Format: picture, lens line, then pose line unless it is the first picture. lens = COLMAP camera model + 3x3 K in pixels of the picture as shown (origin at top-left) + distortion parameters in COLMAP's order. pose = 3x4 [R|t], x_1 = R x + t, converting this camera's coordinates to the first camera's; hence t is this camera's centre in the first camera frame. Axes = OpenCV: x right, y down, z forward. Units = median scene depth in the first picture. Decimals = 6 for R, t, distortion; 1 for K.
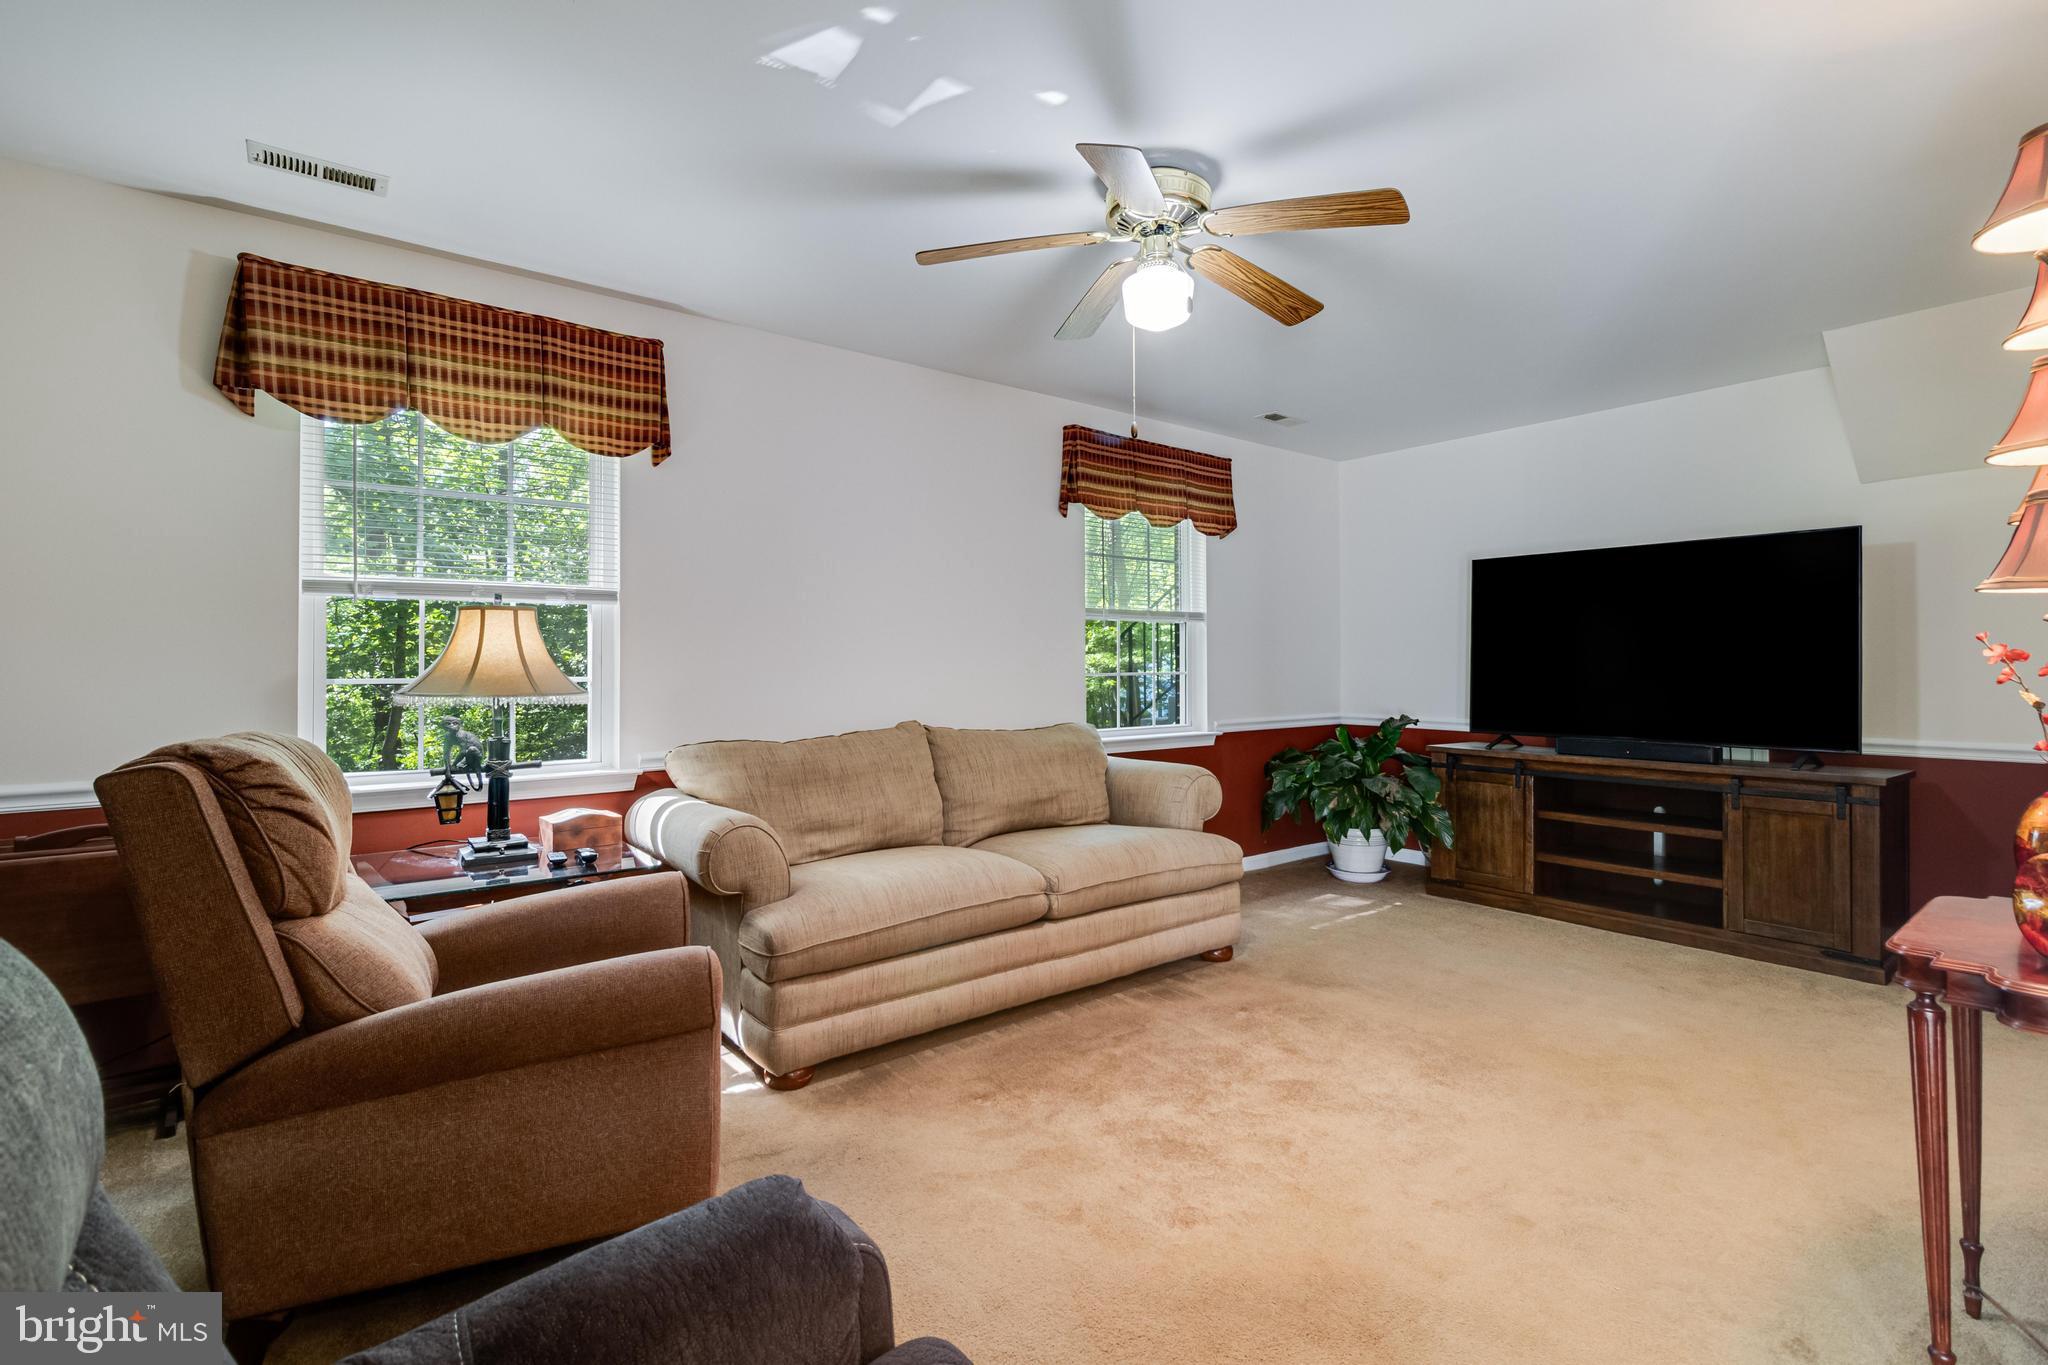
lens RADIAL K [[946.1, 0, 1001.2], [0, 946.1, 658.7], [0, 0, 1]] dist [0.002992, -0.001503]
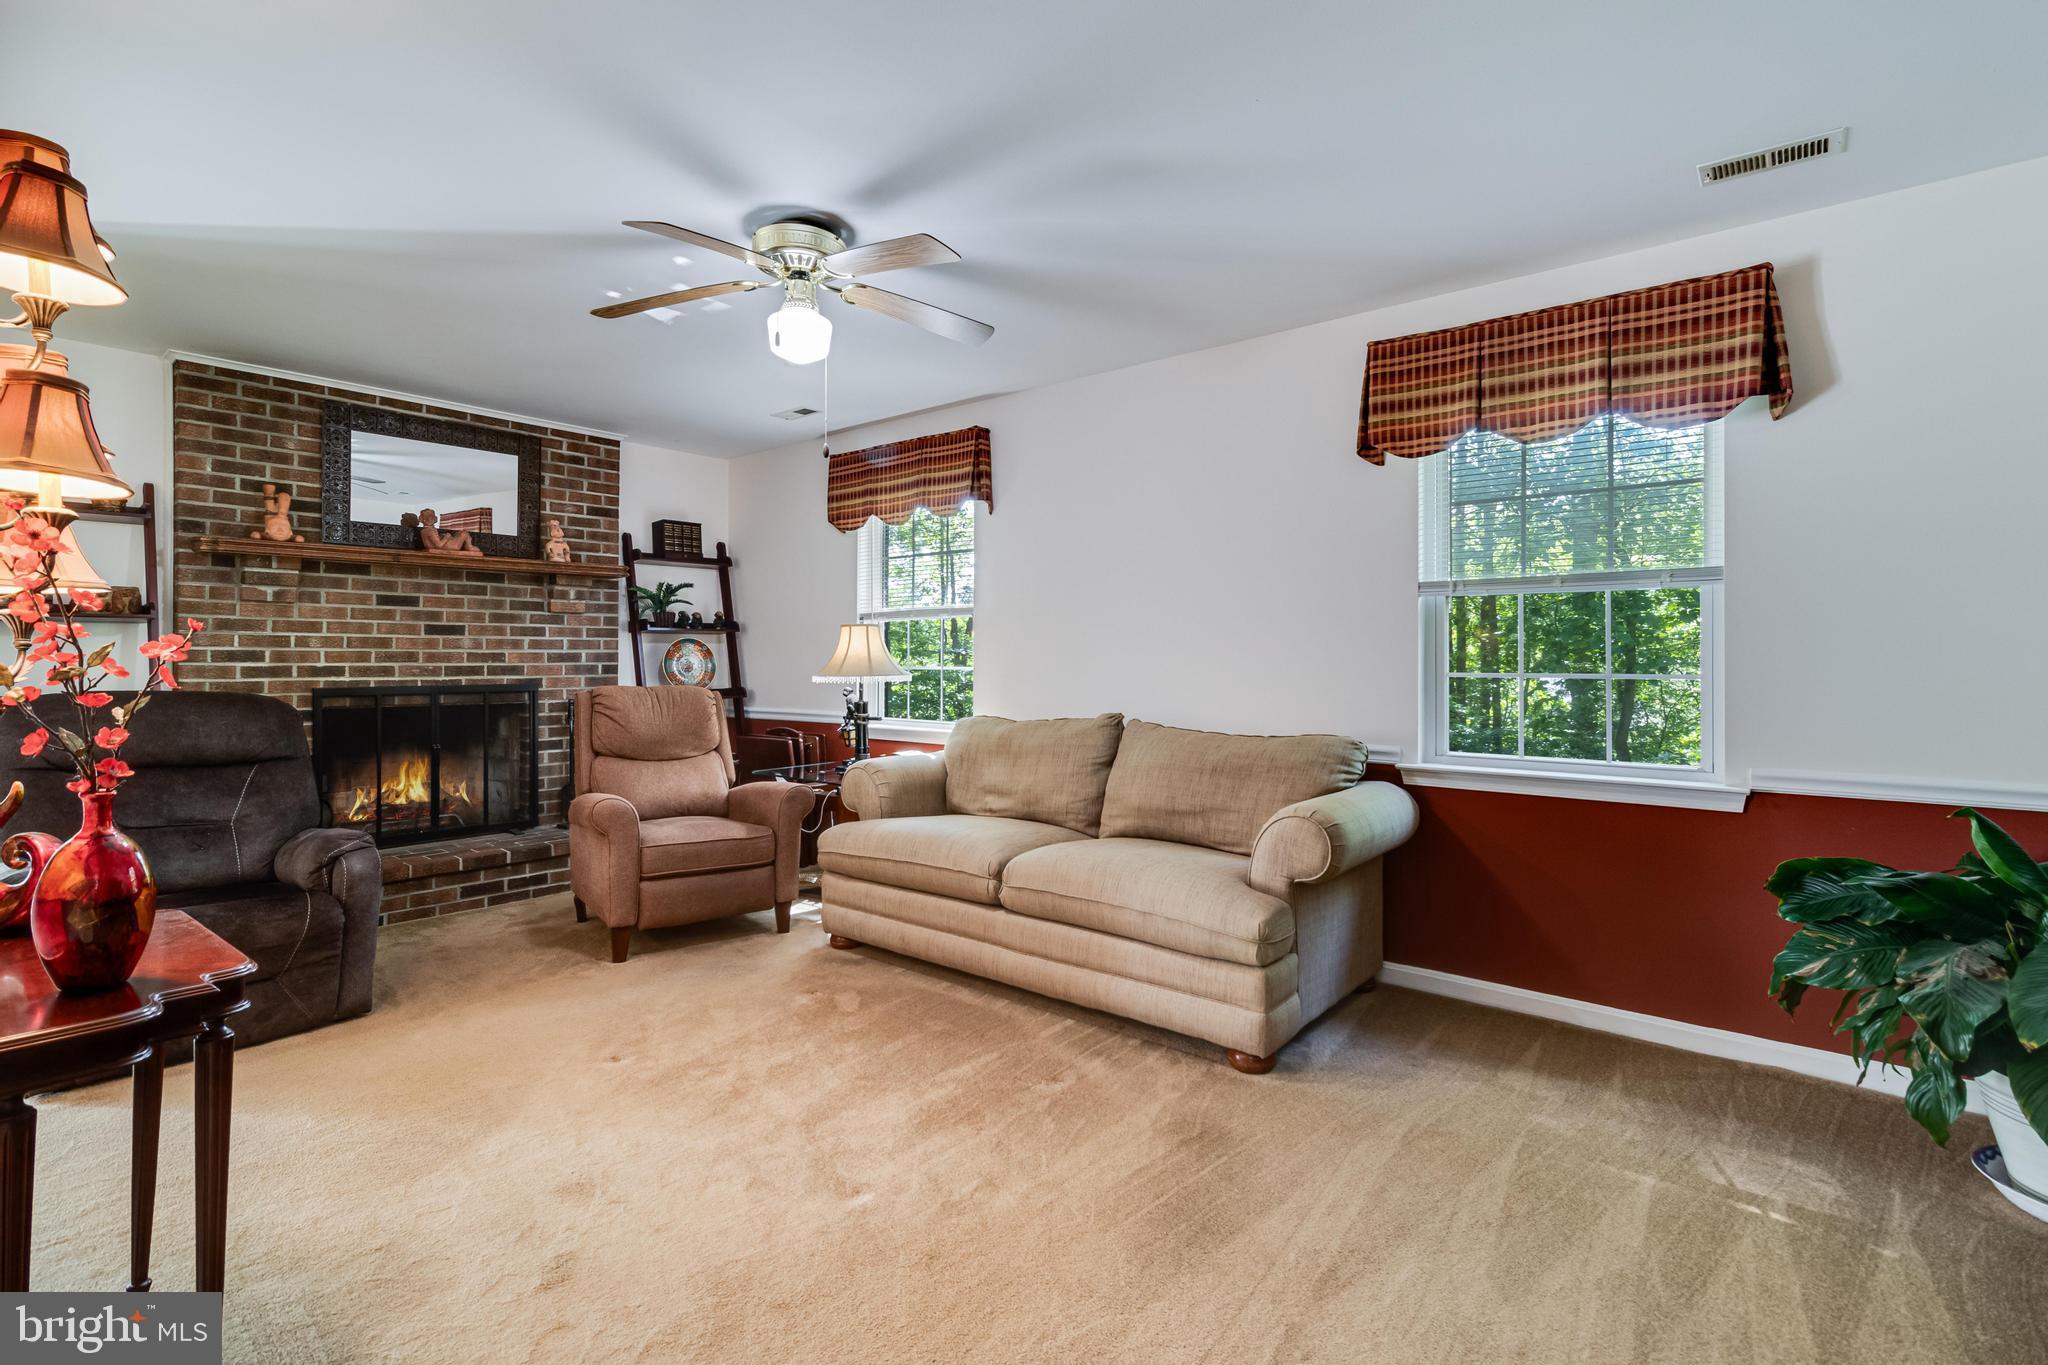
lens RADIAL K [[946.1, 0, 1060.7], [0, 946.1, 660.4], [0, 0, 1]] dist [0.002992, -0.001503]
pose [[0.242921, 0.003352, -0.970040, 1.063861], [0.001917, 0.999990, 0.003936, 0.003919], [0.970044, -0.002816, 0.242912, 0.814882]]
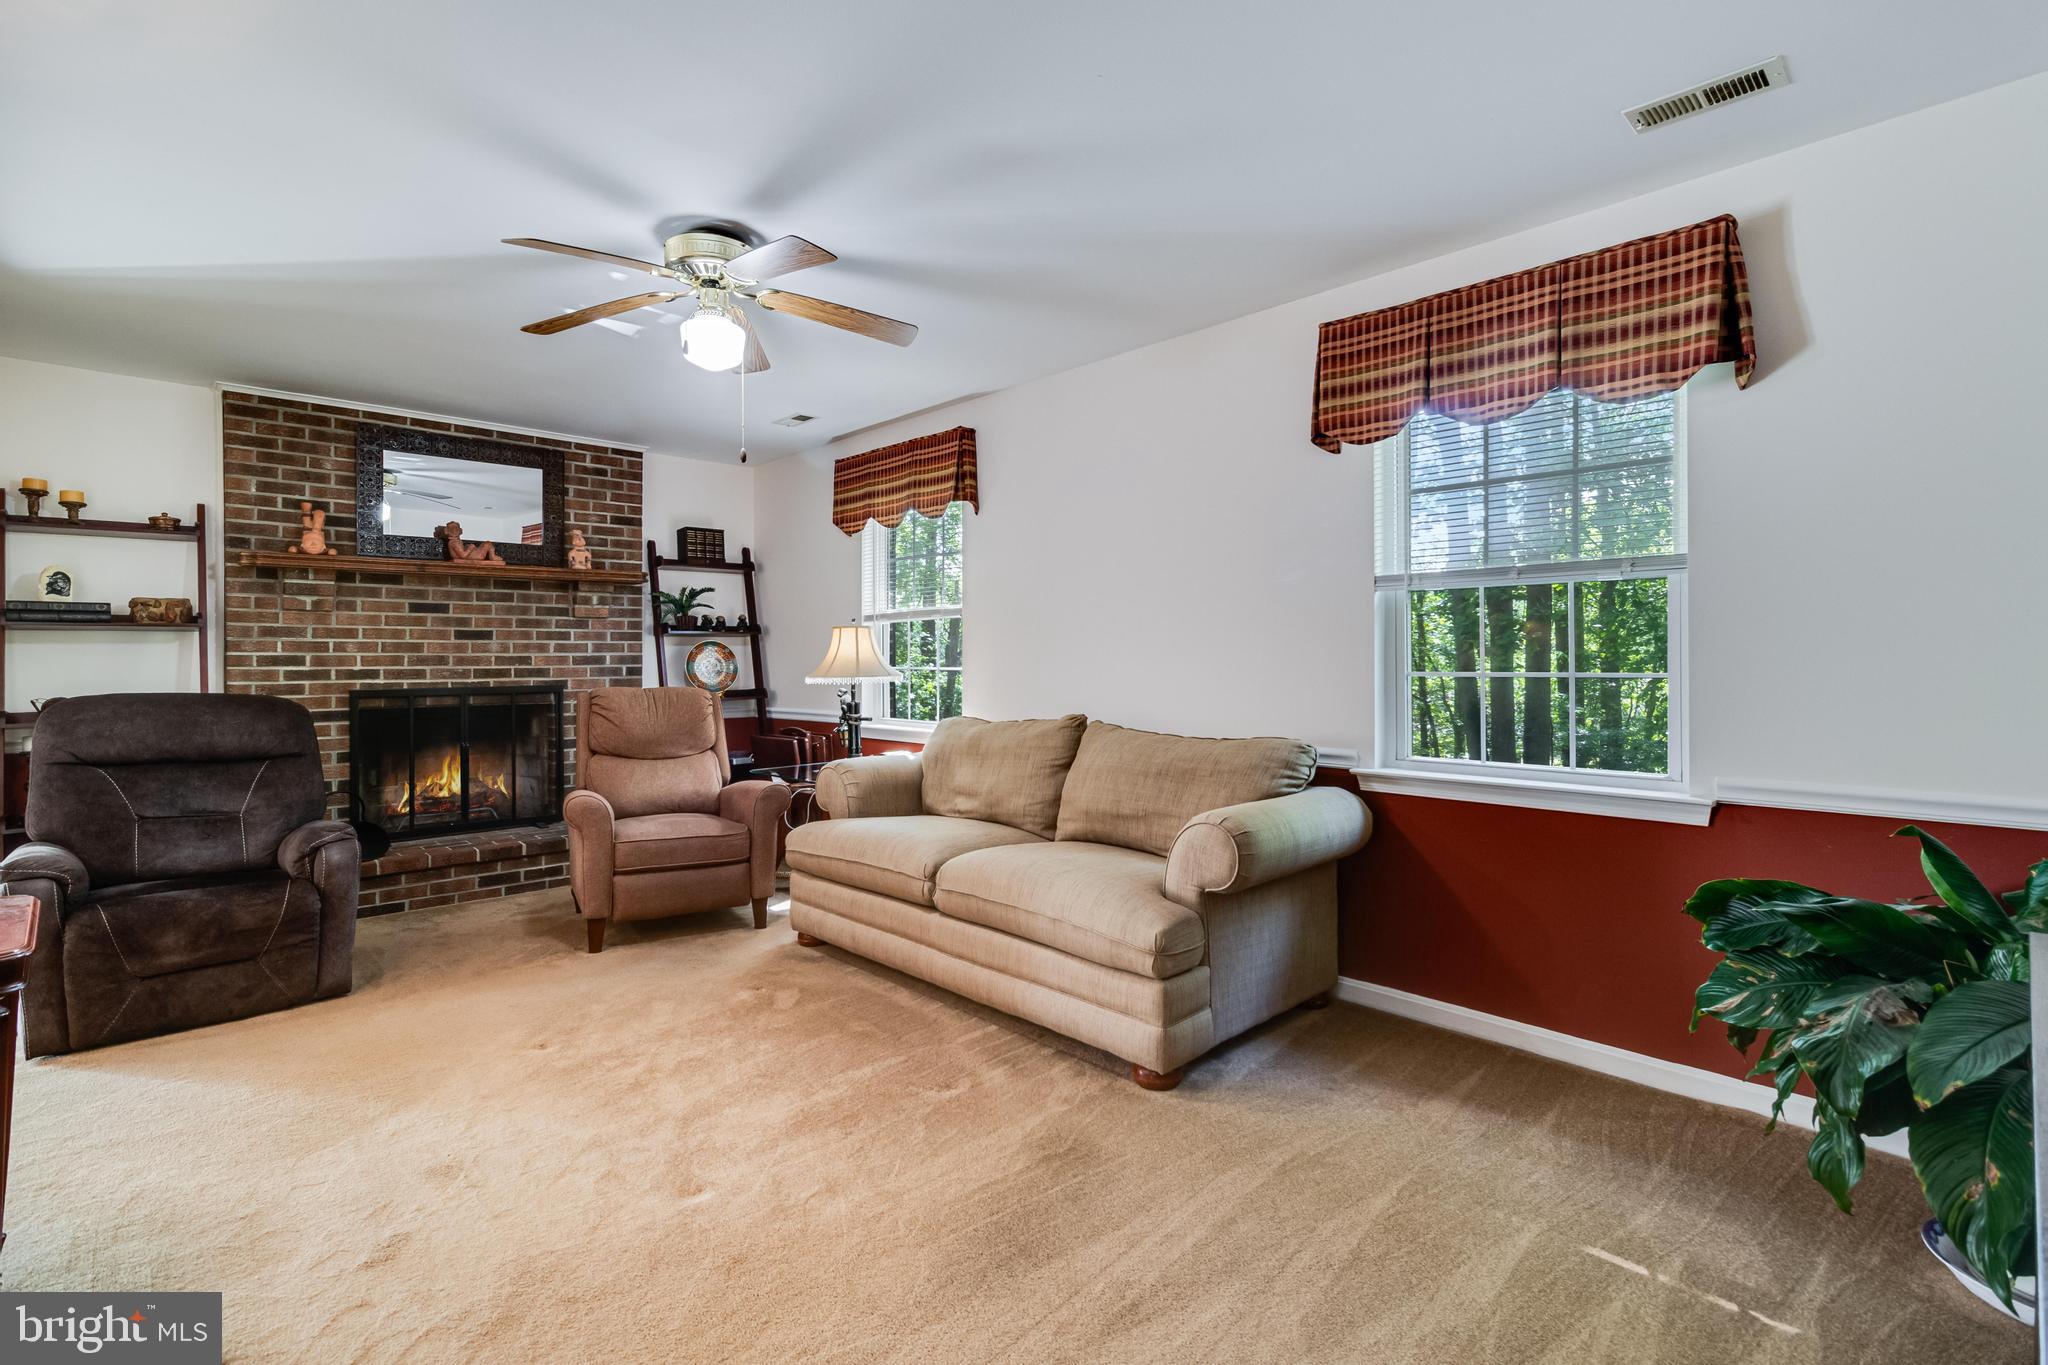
lens RADIAL K [[946.1, 0, 1059.5], [0, 946.1, 661.6], [0, 0, 1]] dist [0.002992, -0.001503]
pose [[0.128489, 0.004216, -0.991702, 1.081335], [0.007596, 0.999957, 0.005235, 0.003651], [0.991682, -0.008206, 0.128452, 1.005084]]
